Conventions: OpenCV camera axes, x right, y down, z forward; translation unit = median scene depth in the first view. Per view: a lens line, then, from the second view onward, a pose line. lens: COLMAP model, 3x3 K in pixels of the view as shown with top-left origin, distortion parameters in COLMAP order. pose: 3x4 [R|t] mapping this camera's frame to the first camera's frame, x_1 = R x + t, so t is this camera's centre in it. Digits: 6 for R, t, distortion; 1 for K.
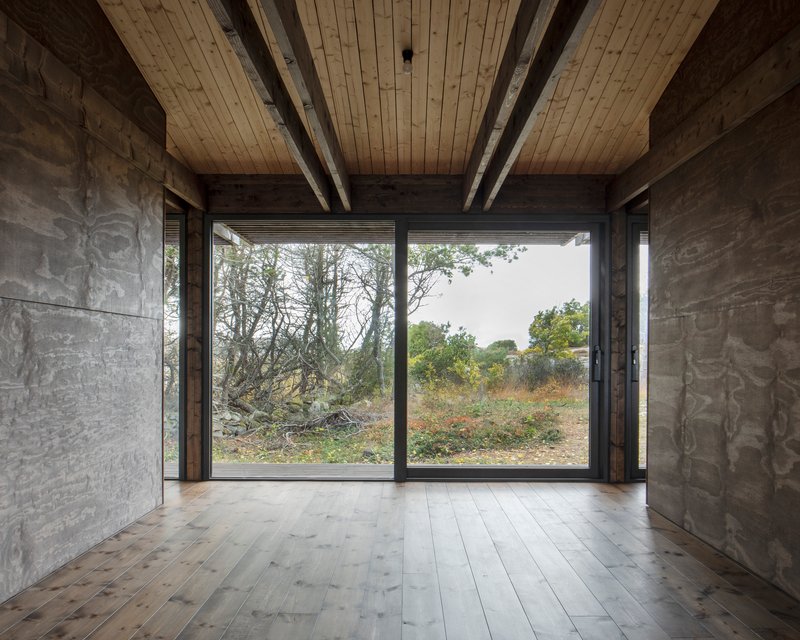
lens RADIAL K [[725.3, 0, 399.8], [0, 725.3, 330.5], [0, 0, 1]] dist [0.006399, -0.006383]
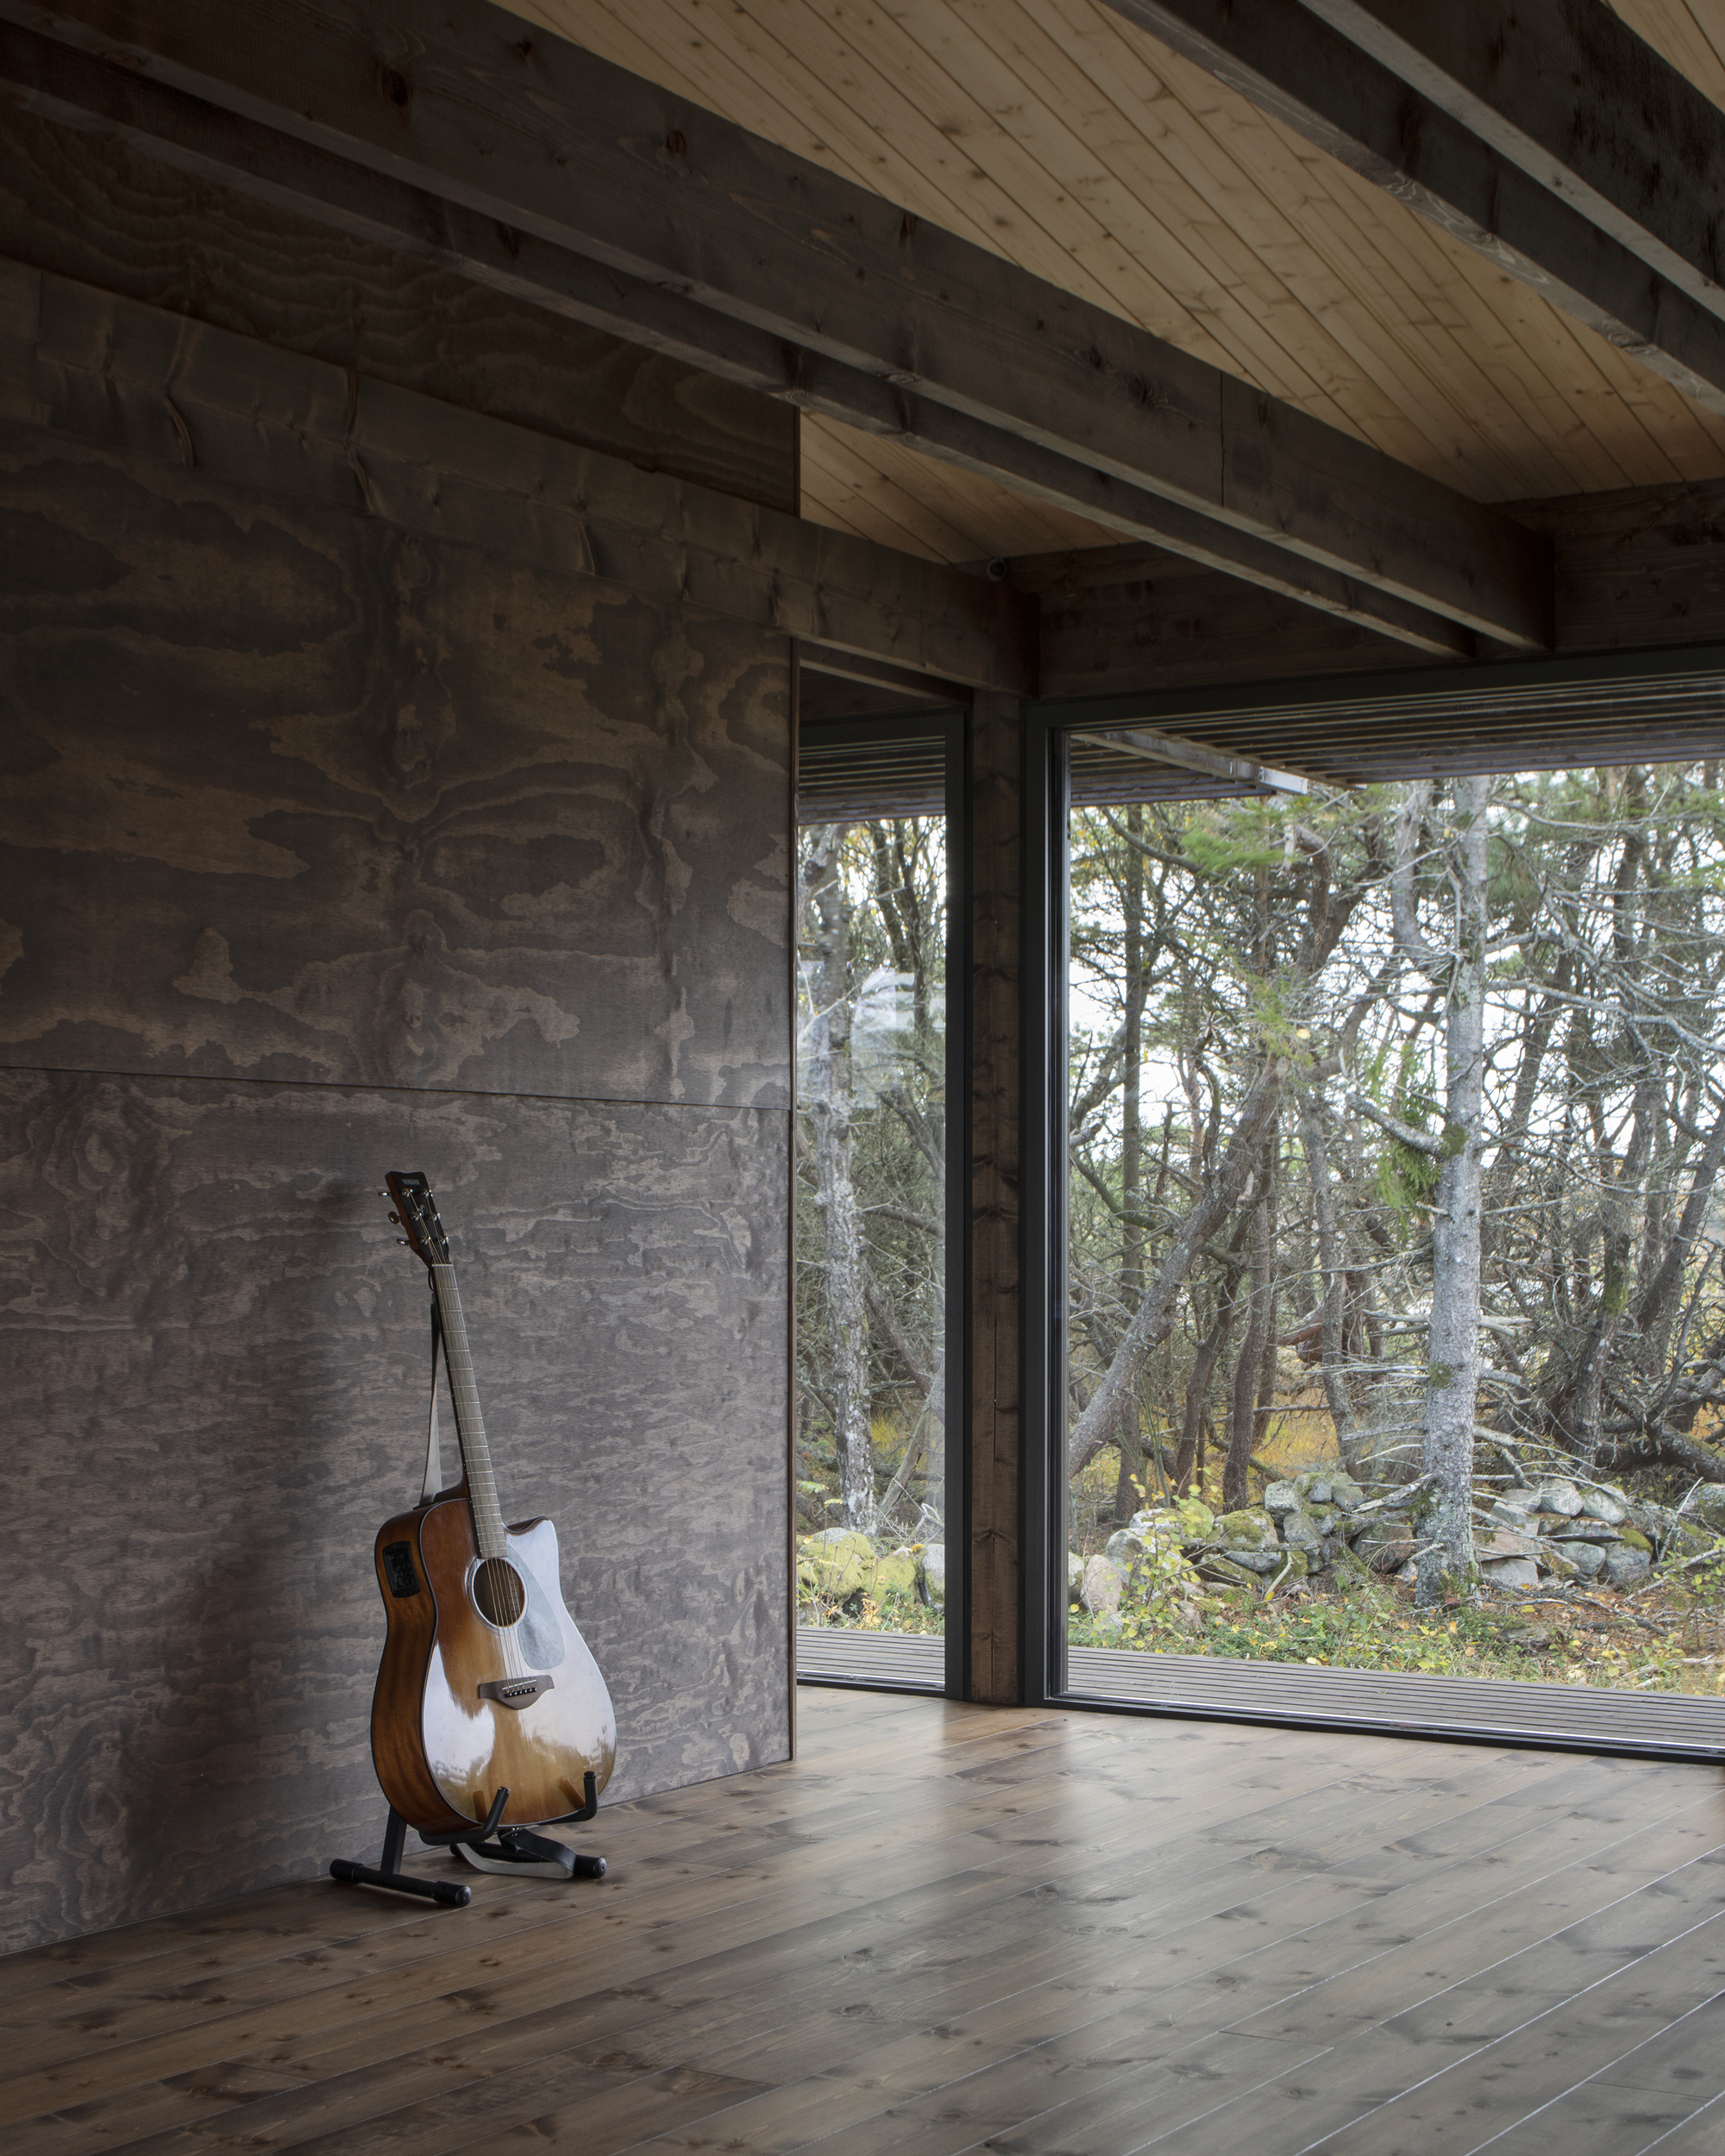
lens RADIAL K [[3391.1, 0, 862.5], [0, 3391.1, 1078.0], [0, 0, 1]] dist [-0.054627, 0.078709]
pose [[0.858785, -0.023402, -0.511802, 0.486275], [0.017240, 0.999710, -0.016784, -0.005557], [0.512047, 0.005591, 0.858939, -0.153319]]
